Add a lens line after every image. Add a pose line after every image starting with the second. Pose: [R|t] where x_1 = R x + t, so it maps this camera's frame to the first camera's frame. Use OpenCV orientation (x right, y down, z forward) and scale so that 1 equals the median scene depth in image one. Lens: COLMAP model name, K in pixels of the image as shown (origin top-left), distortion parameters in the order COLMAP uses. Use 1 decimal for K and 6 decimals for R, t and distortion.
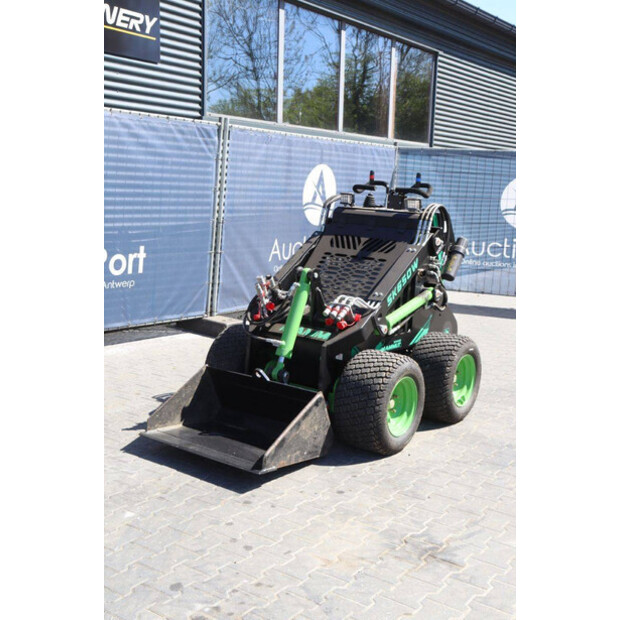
lens RADIAL K [[789.9, 0, 310.0], [0, 789.9, 310.0], [0, 0, 1]] dist [0.017992, 0.003210]
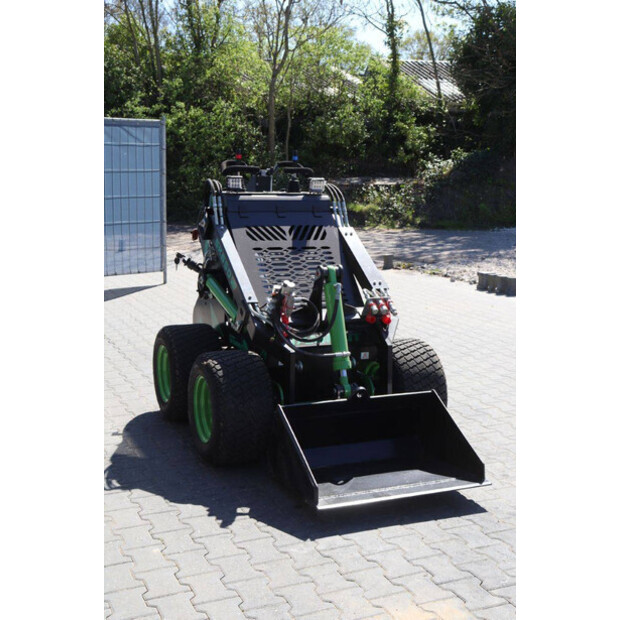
lens RADIAL K [[850.8, 0, 310.0], [0, 850.8, 310.0], [0, 0, 1]] dist [0.105832, 0.019606]
pose [[0.523832, -0.183773, 0.831761, -0.778003], [0.150831, 0.981032, 0.121762, -0.118378], [-0.838361, 0.061672, 0.541615, 0.492708]]
